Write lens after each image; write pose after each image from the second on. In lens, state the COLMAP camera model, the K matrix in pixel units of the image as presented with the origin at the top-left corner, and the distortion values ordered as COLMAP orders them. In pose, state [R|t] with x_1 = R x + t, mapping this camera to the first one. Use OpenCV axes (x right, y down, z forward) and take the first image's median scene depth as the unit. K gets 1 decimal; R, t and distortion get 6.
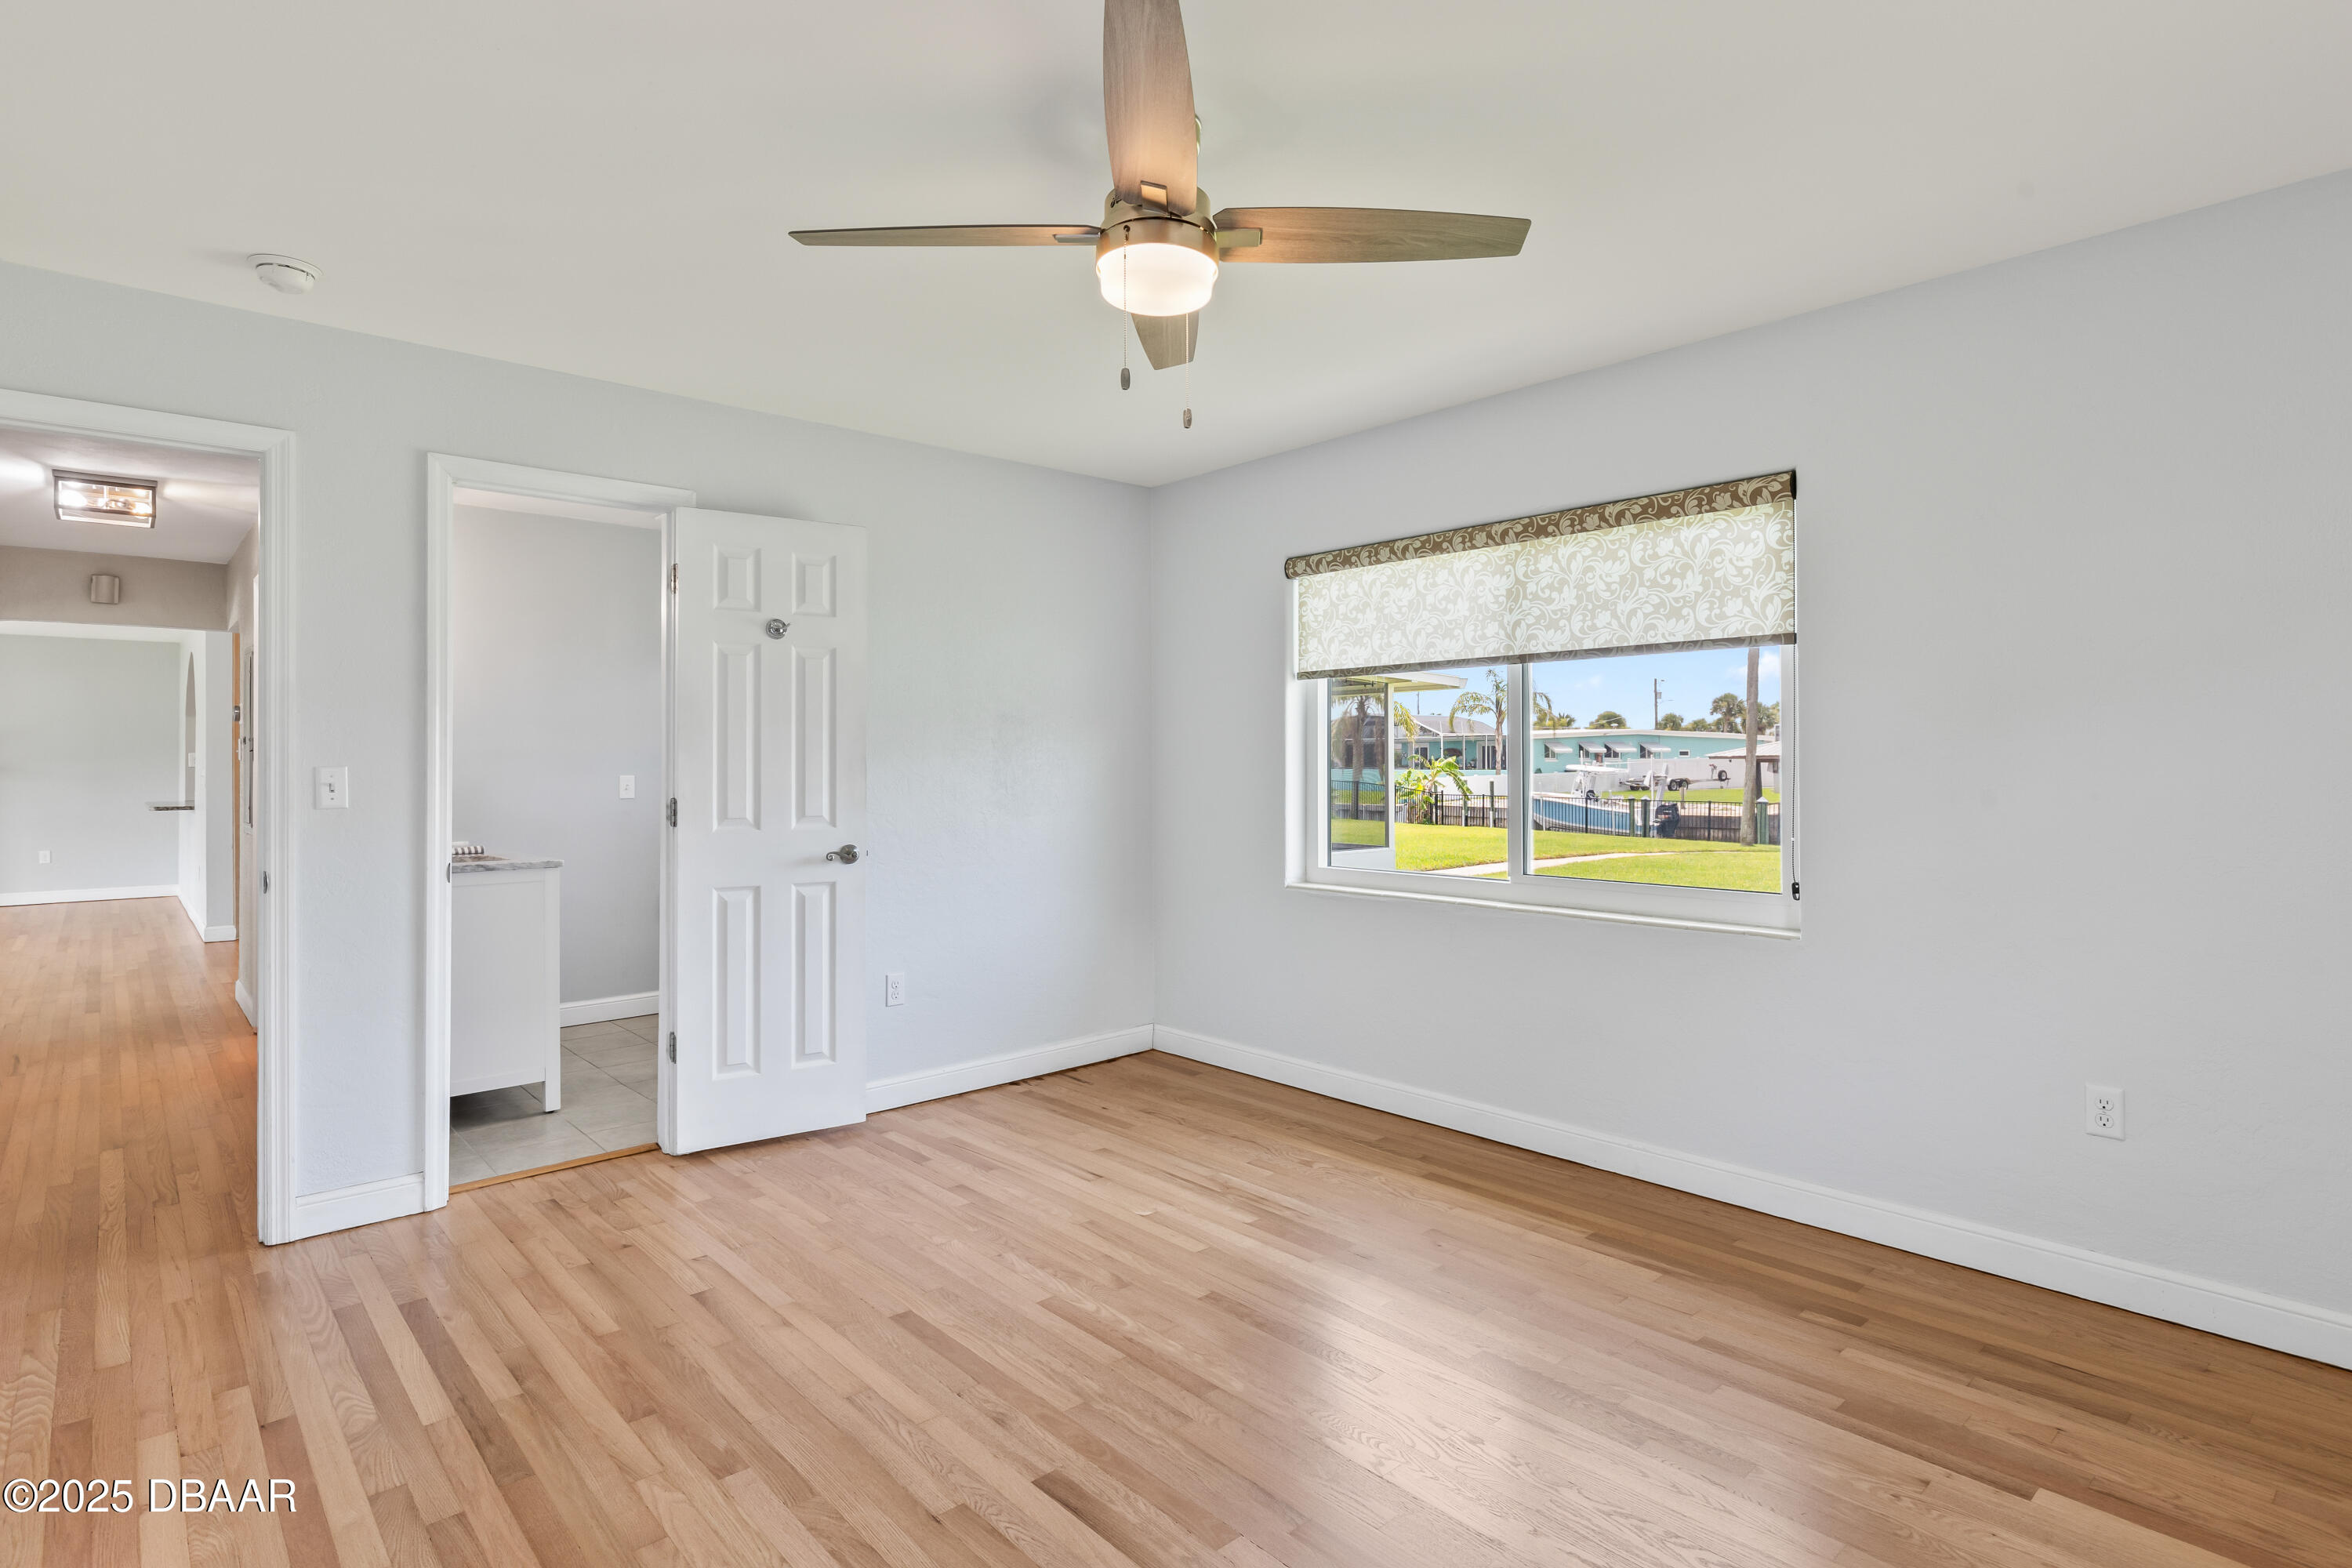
lens RADIAL K [[1208.9, 0, 1172.3], [0, 1208.9, 754.1], [0, 0, 1]] dist [0.002298, -0.000442]
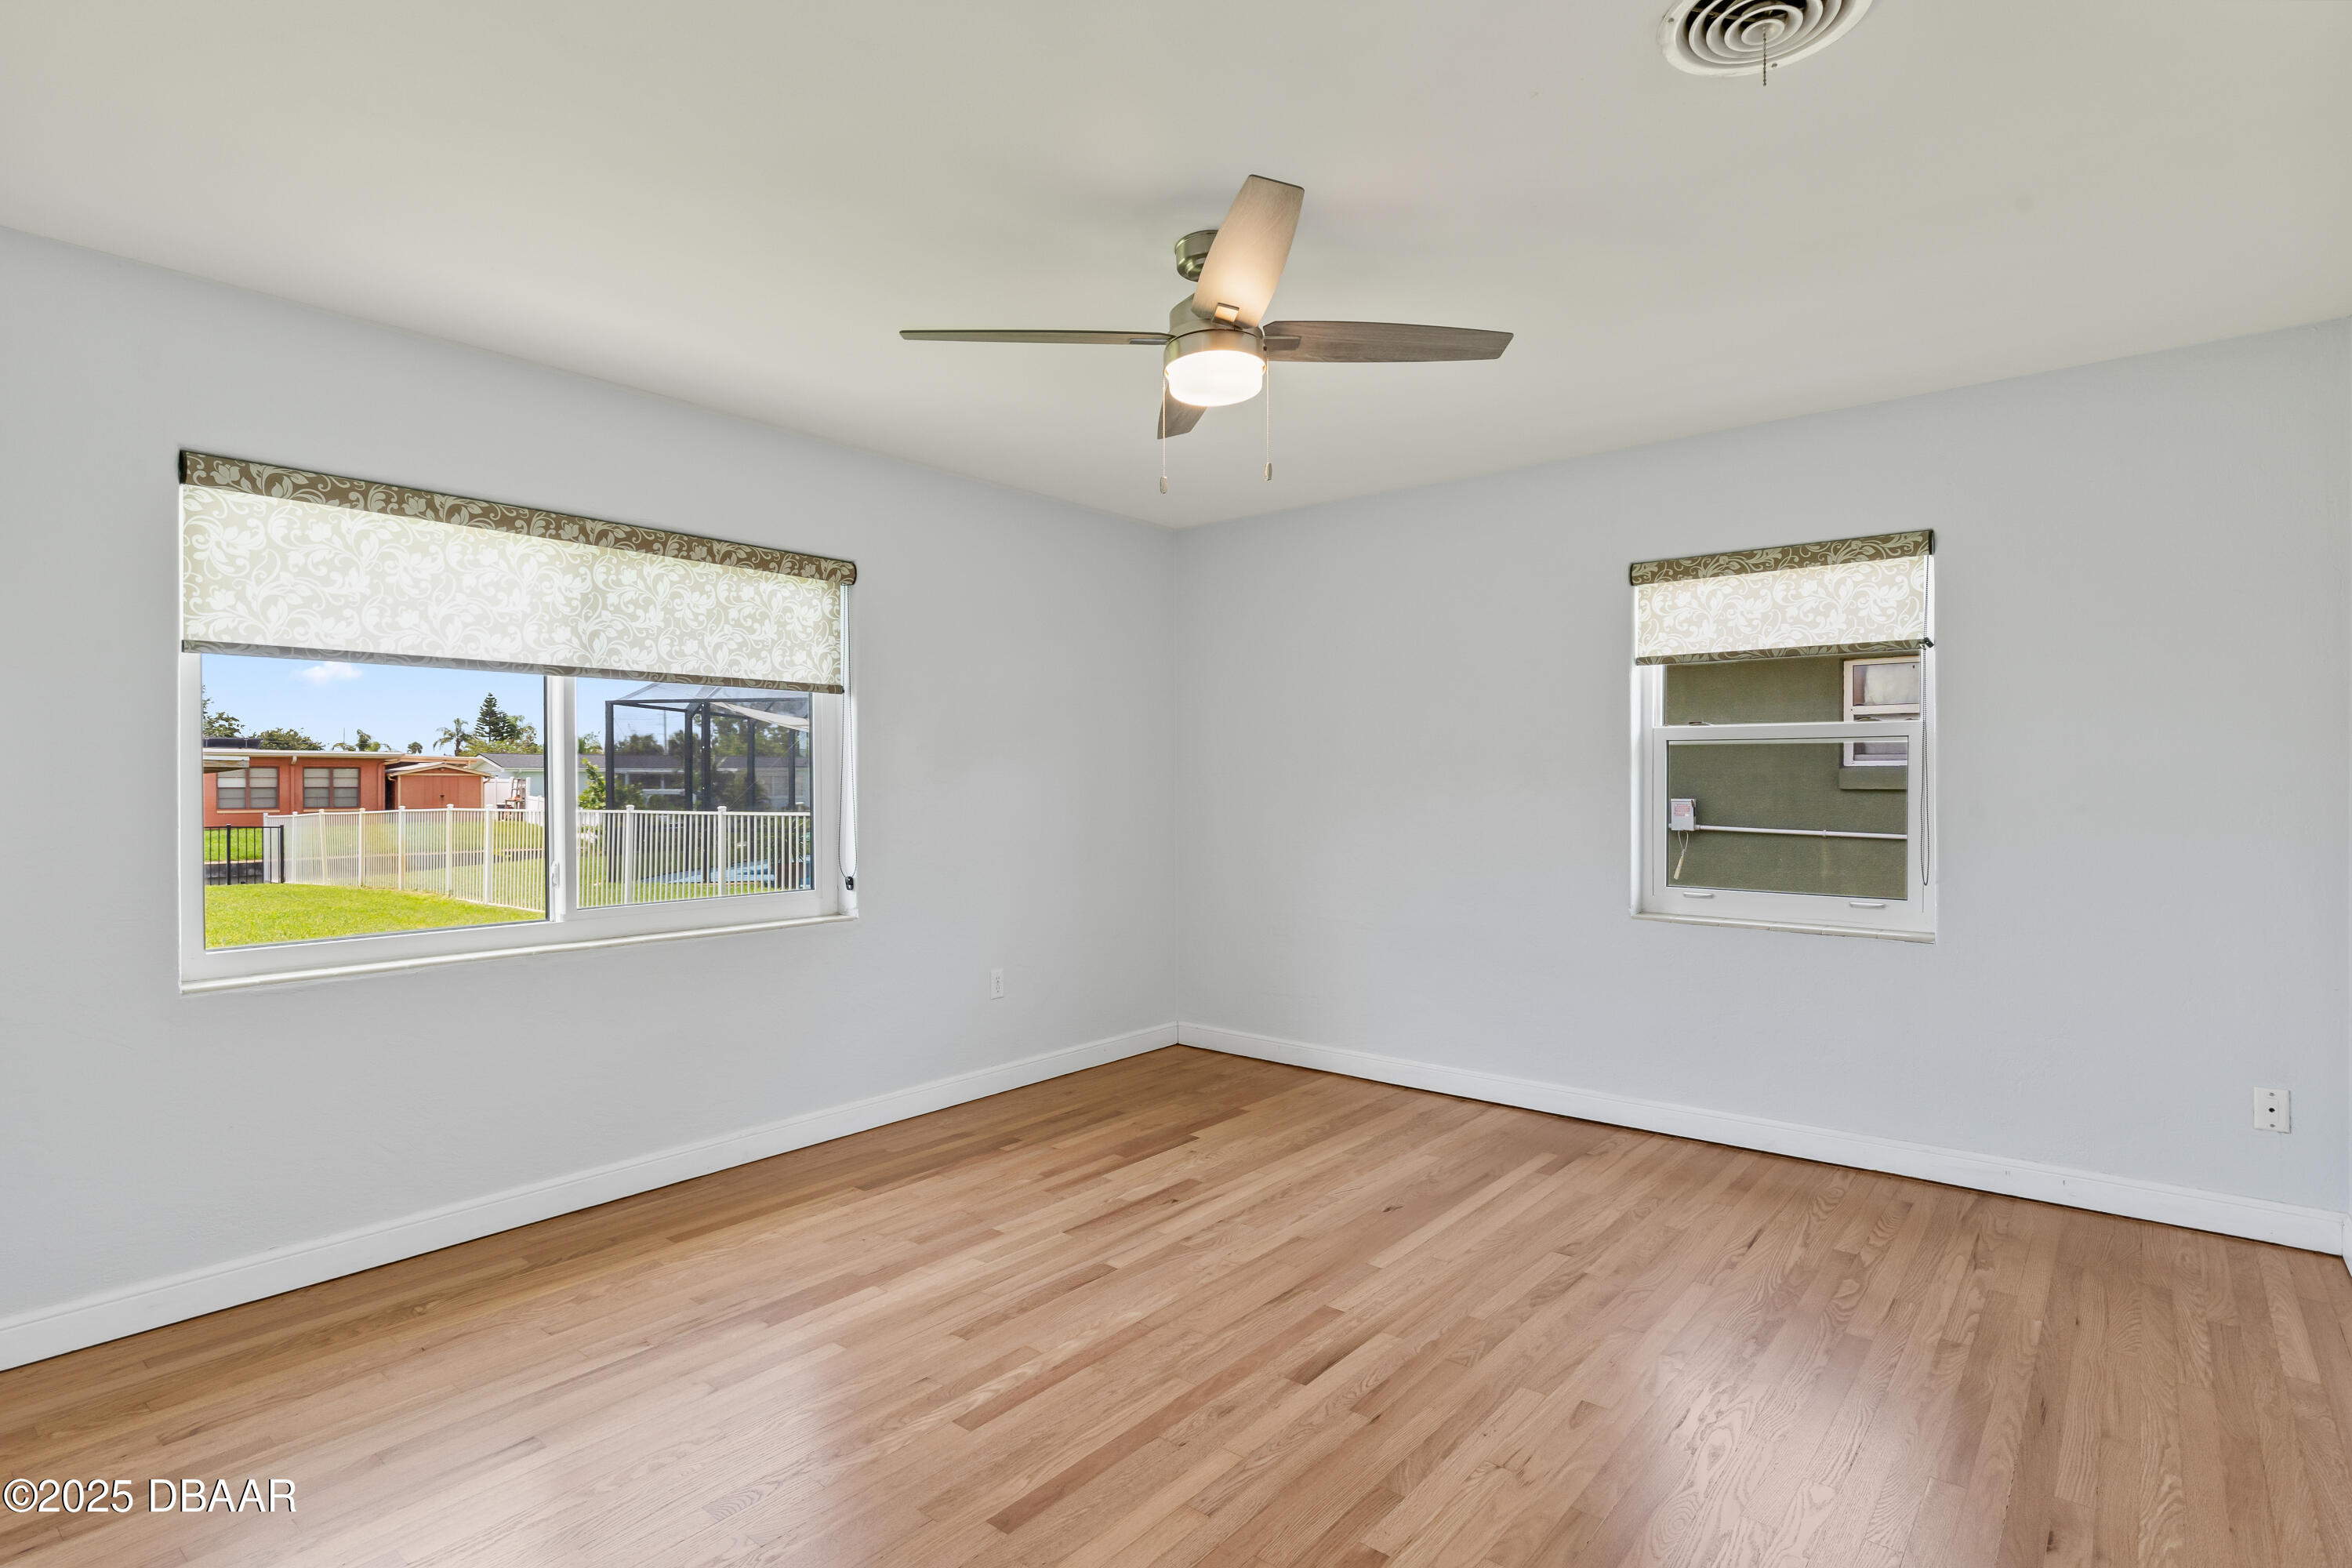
lens RADIAL K [[1197.6, 0, 1177.2], [0, 1197.6, 789.8], [0, 0, 1]] dist [0.004511, 0.000674]
pose [[-0.166718, -0.002763, 0.986001, -0.738122], [-0.002380, 0.999994, 0.002400, 0.007041], [-0.986002, -0.001947, -0.166724, 0.775725]]
